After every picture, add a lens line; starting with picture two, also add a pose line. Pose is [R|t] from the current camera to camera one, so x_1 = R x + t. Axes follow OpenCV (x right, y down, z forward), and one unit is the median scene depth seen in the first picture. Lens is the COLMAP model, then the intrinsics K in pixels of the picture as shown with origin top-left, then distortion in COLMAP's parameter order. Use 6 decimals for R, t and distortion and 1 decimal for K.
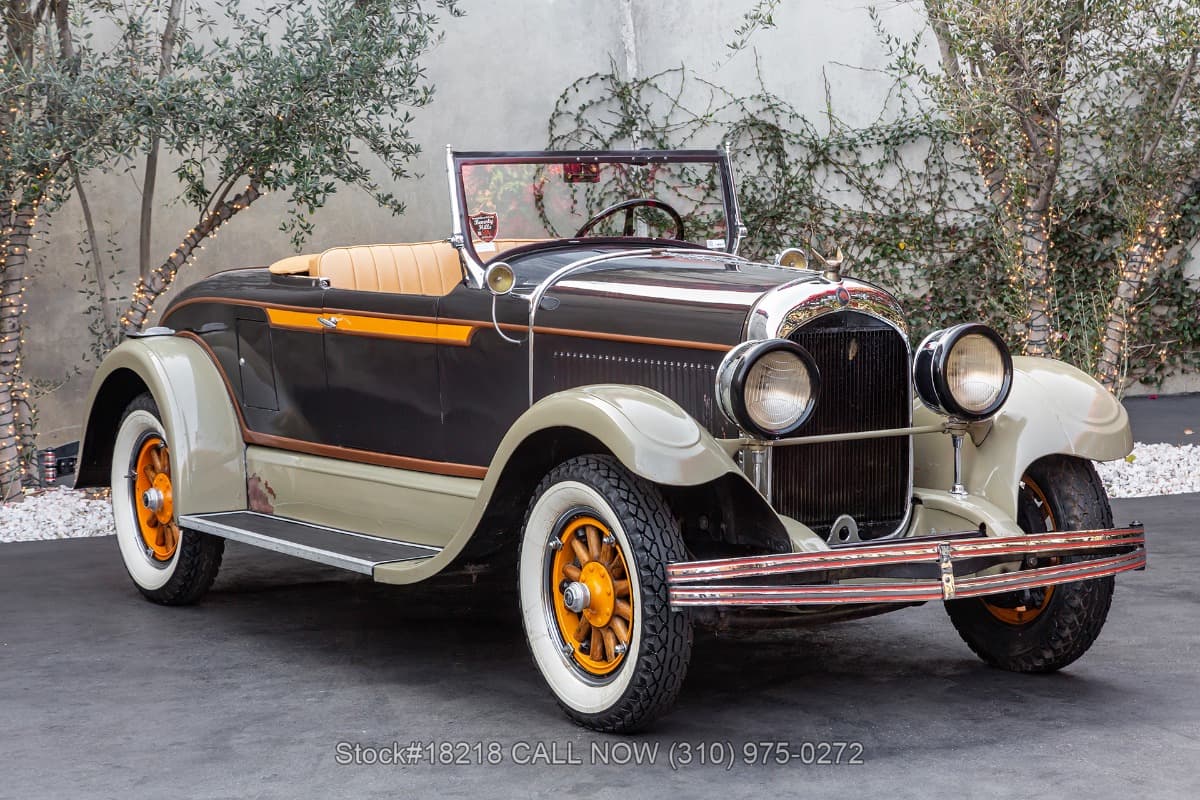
lens RADIAL K [[2852.8, 0, 599.8], [0, 2852.8, 370.7], [0, 0, 1]] dist [0.299087, 0.000000]
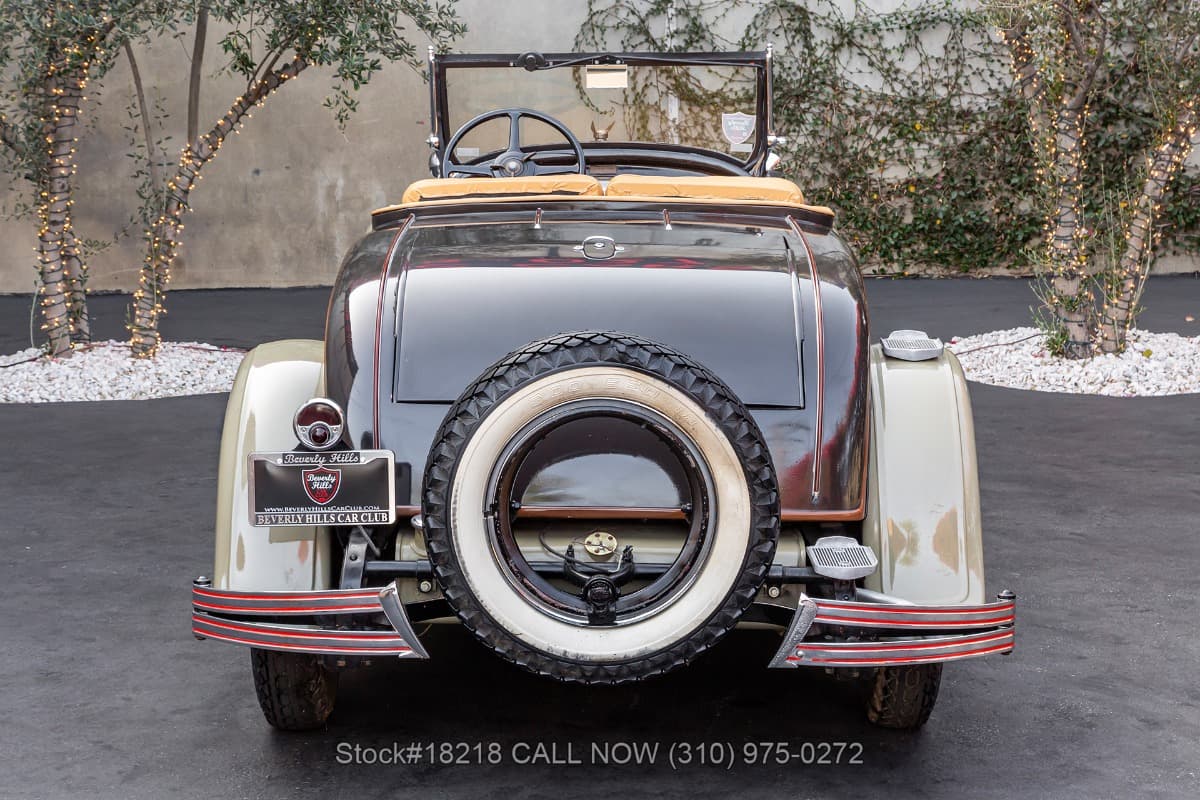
lens RADIAL K [[2413.5, 0, 604.7], [0, 2413.5, 392.8], [0, 0, 1]] dist [0.214165, 0.000000]
pose [[0.999354, 0.035948, 0.000502, -0.007128], [-0.035871, 0.996076, 0.080909, -0.014397], [0.002408, -0.080875, 0.996721, 0.099237]]
